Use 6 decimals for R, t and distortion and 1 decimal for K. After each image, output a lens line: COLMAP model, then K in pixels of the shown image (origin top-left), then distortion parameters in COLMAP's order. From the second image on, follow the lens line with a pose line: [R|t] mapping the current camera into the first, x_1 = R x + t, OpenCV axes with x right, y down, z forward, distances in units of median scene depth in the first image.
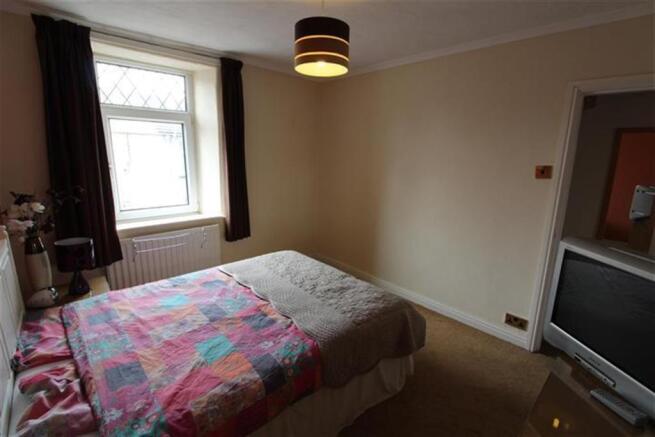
lens RADIAL K [[308.6, 0, 331.4], [0, 308.6, 217.7], [0, 0, 1]] dist [-0.006683, -0.004246]
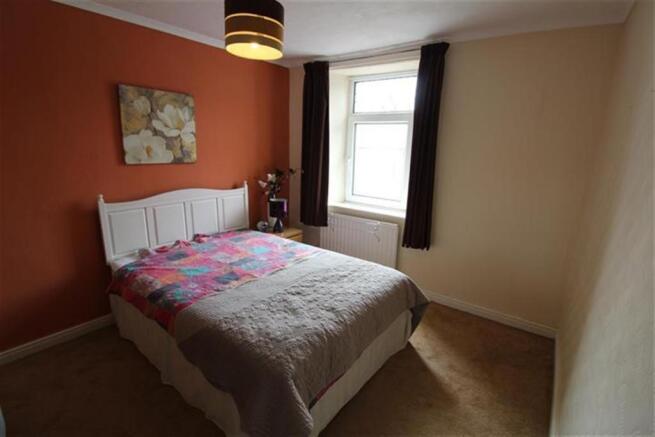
lens RADIAL K [[308.6, 0, 330.8], [0, 308.6, 219.1], [0, 0, 1]] dist [-0.006683, -0.004246]
pose [[0.171432, 0.212342, -0.962040, 0.845582], [-0.238396, 0.956418, 0.168620, -0.173245], [0.955918, 0.200440, 0.214582, 0.935679]]
